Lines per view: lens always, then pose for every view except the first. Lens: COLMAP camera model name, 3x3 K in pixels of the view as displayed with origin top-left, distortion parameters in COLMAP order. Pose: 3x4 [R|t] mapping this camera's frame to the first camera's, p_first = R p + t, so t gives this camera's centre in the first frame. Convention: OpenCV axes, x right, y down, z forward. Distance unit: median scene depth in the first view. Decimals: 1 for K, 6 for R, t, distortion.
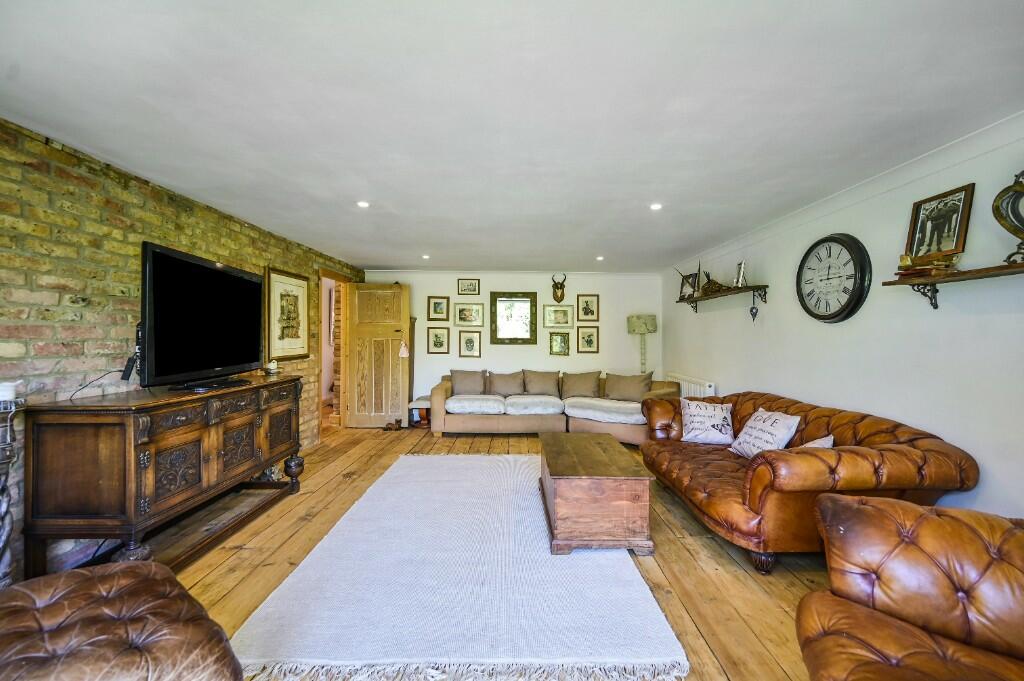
lens RADIAL K [[419.6, 0, 511.6], [0, 419.6, 339.7], [0, 0, 1]] dist [0.007098, 0.000632]
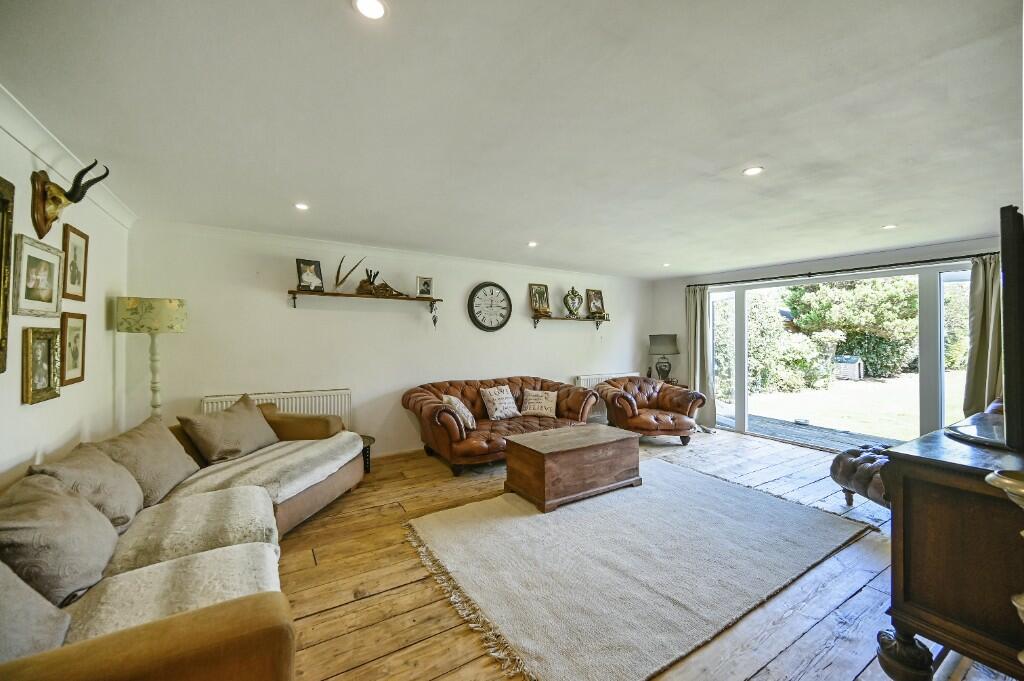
lens RADIAL K [[419.6, 0, 512.7], [0, 419.6, 334.5], [0, 0, 1]] dist [0.007098, 0.000632]
pose [[-0.544596, 0.006634, 0.838672, -0.812959], [-0.001504, 0.999959, -0.008886, -0.011592], [-0.838697, -0.006101, -0.544564, 1.960685]]
